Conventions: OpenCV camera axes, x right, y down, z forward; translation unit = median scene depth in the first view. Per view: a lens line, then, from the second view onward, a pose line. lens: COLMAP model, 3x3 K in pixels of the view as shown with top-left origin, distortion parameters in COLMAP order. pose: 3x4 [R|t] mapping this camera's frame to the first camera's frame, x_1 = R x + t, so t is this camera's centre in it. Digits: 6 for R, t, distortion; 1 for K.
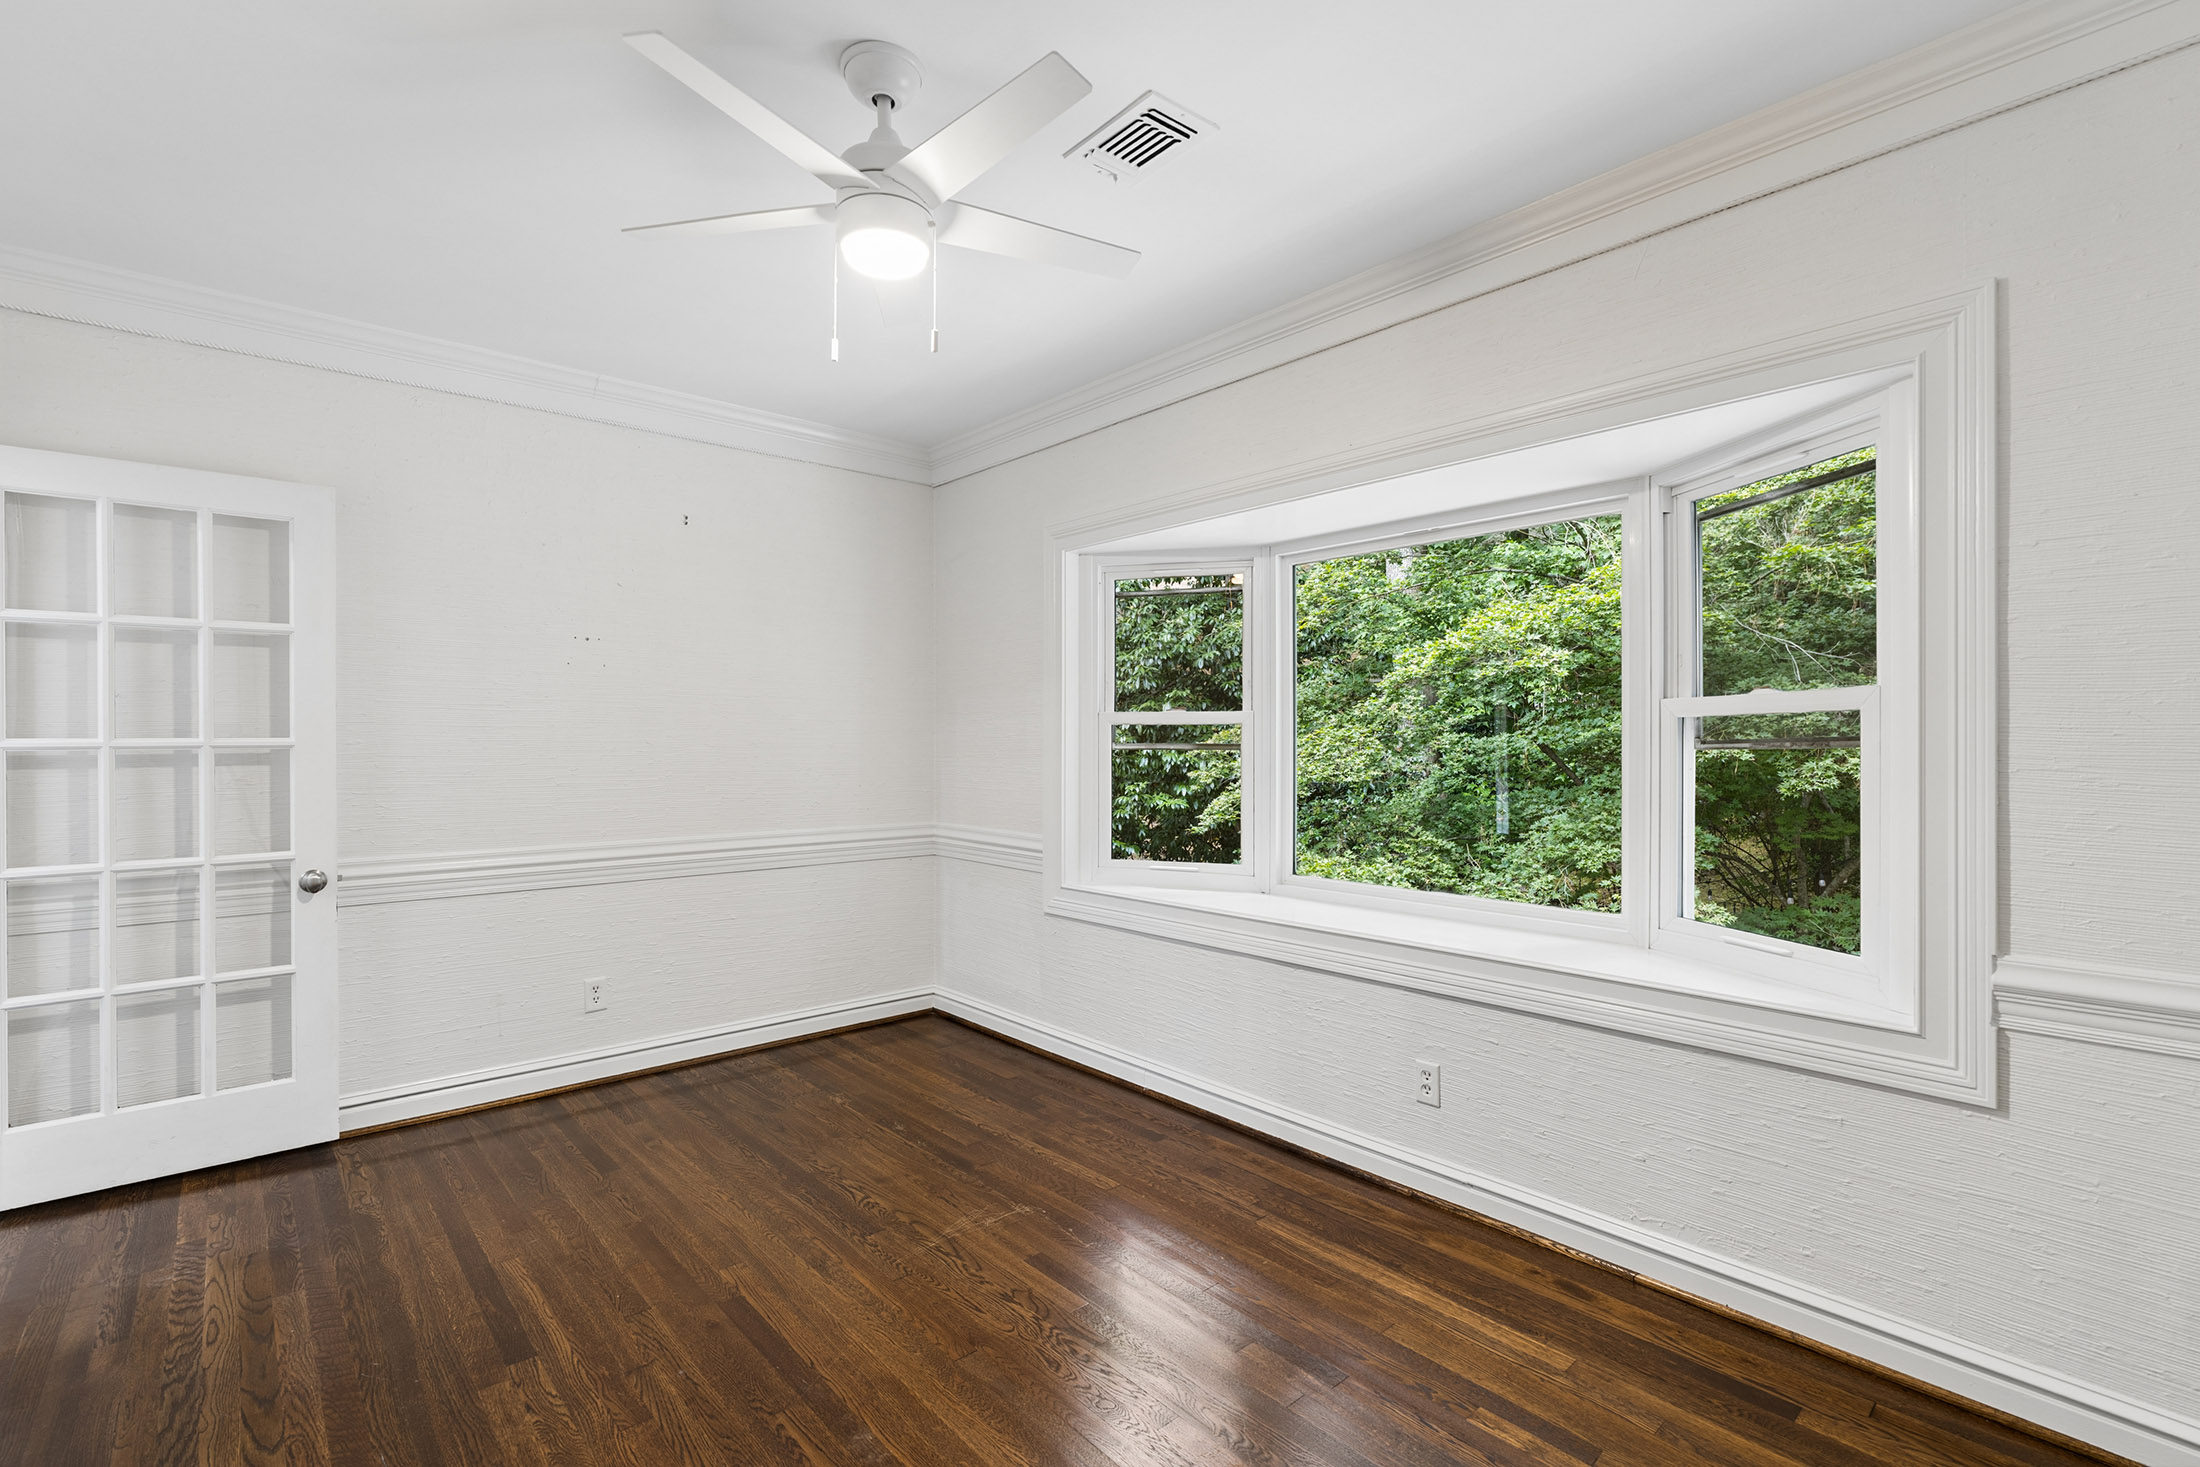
lens RADIAL K [[996.5, 0, 1103.5], [0, 996.5, 727.0], [0, 0, 1]] dist [-0.004419, 0.000183]
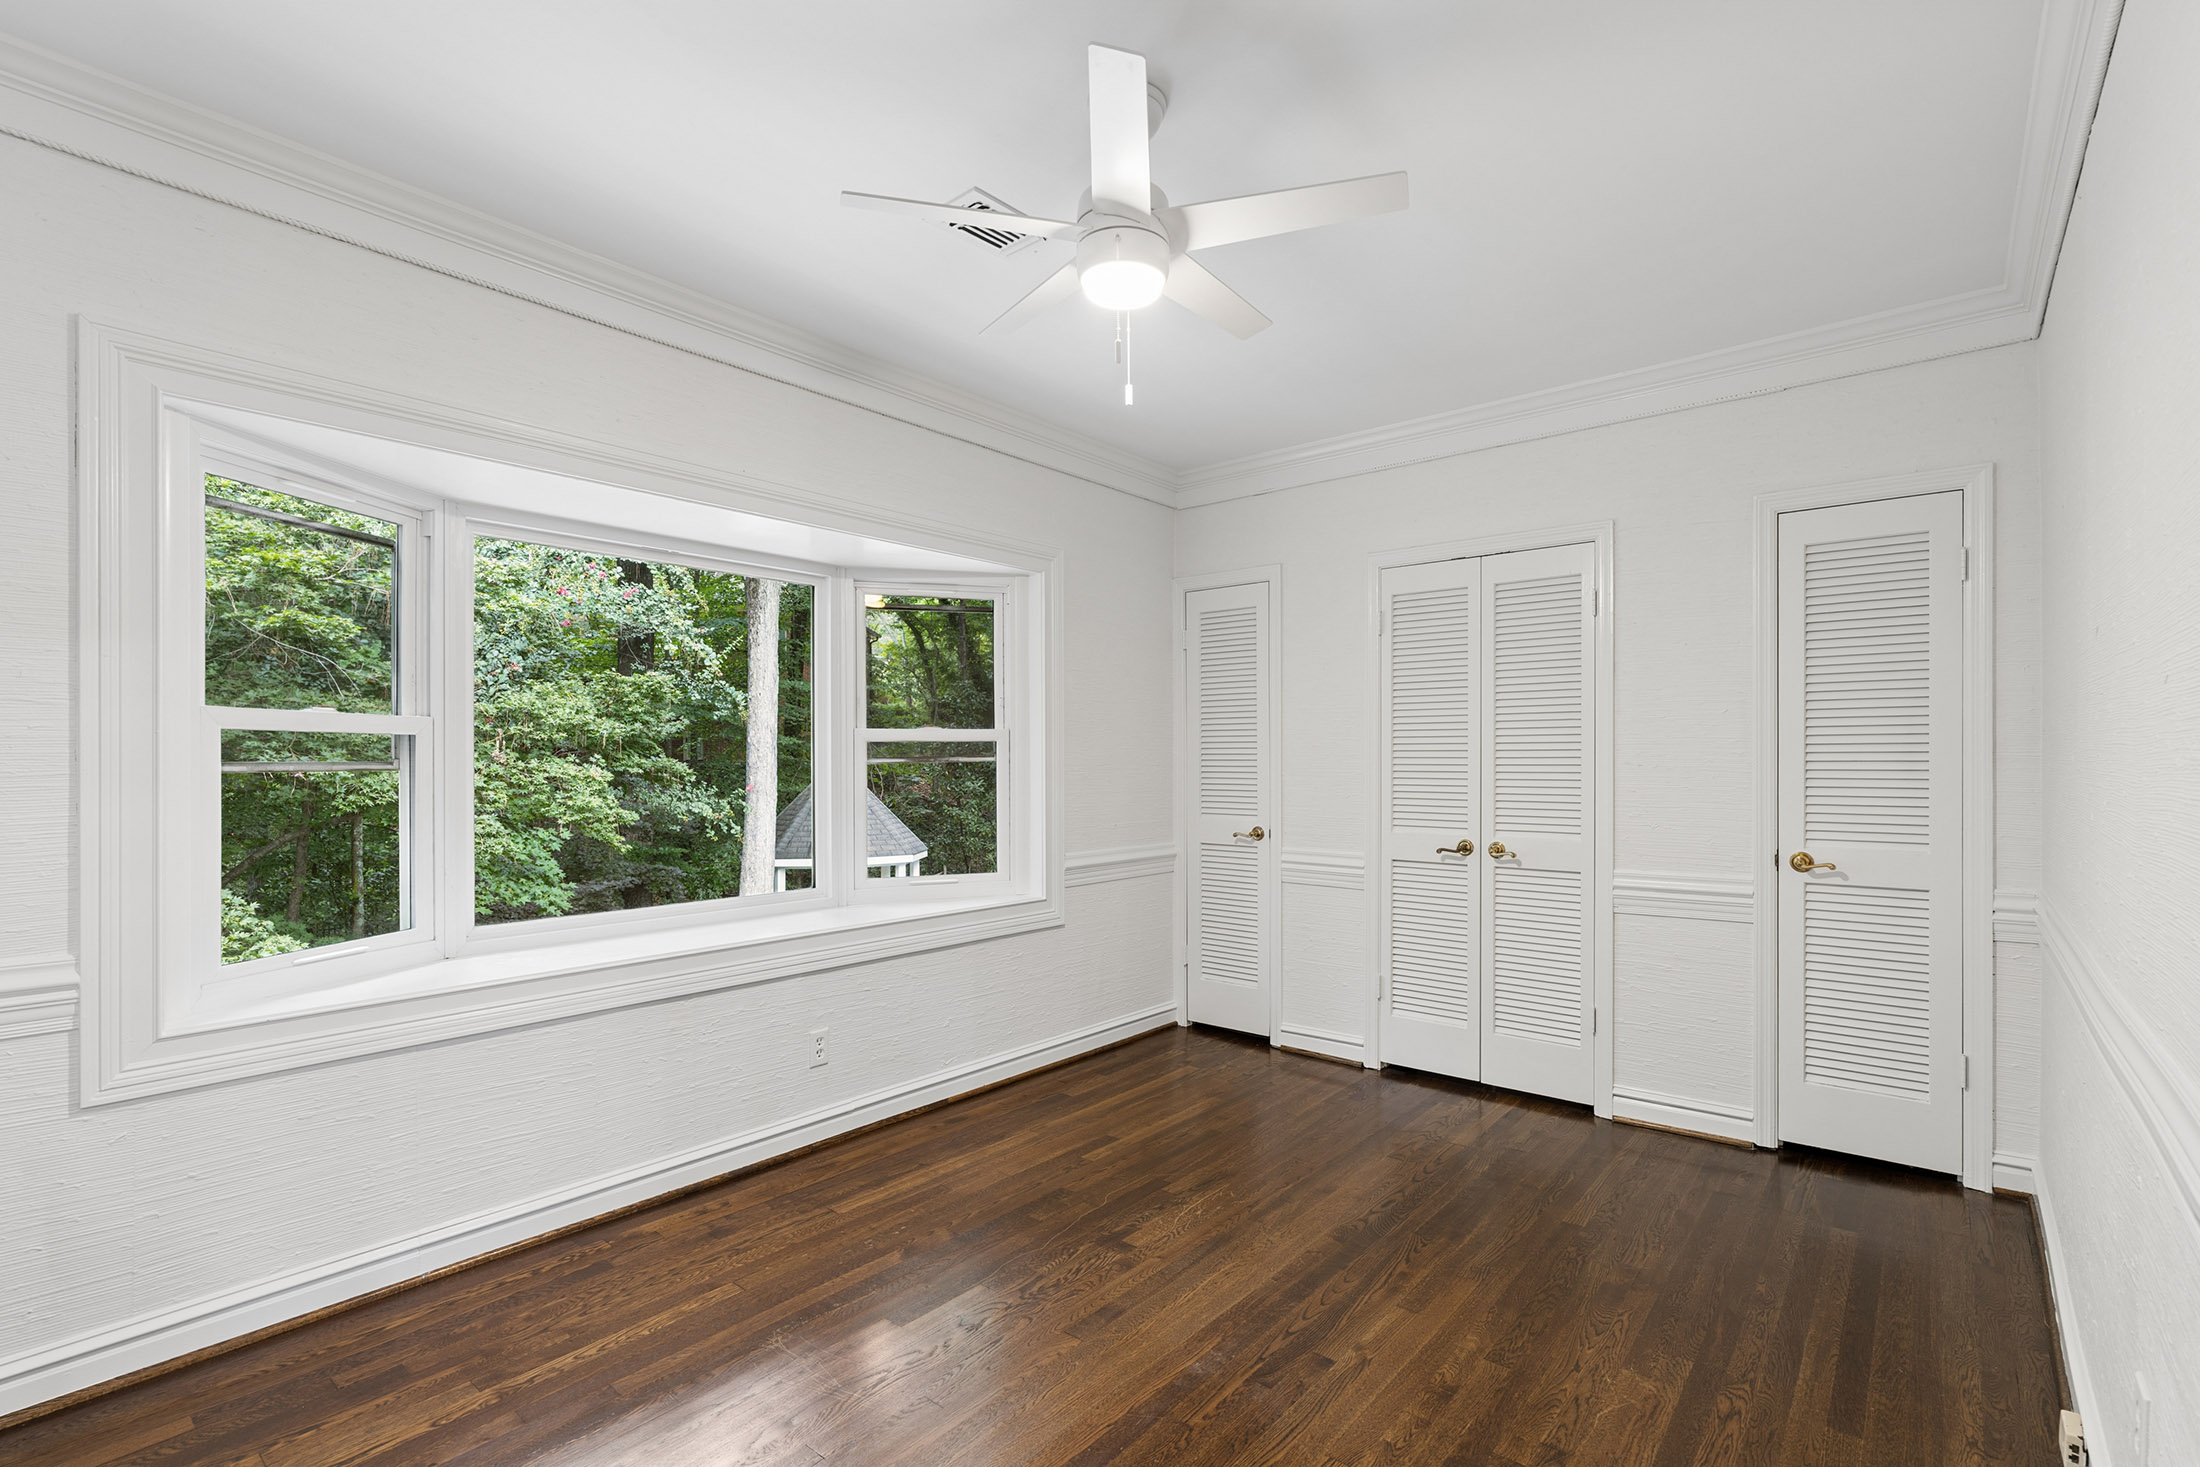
lens RADIAL K [[989.6, 0, 1095.5], [0, 989.6, 764.2], [0, 0, 1]] dist [-0.000806, 0.000314]
pose [[-0.131536, -0.005224, 0.991298, -0.845234], [-0.012129, 0.999920, 0.003660, 0.011179], [-0.991237, -0.011542, -0.131589, 0.798576]]
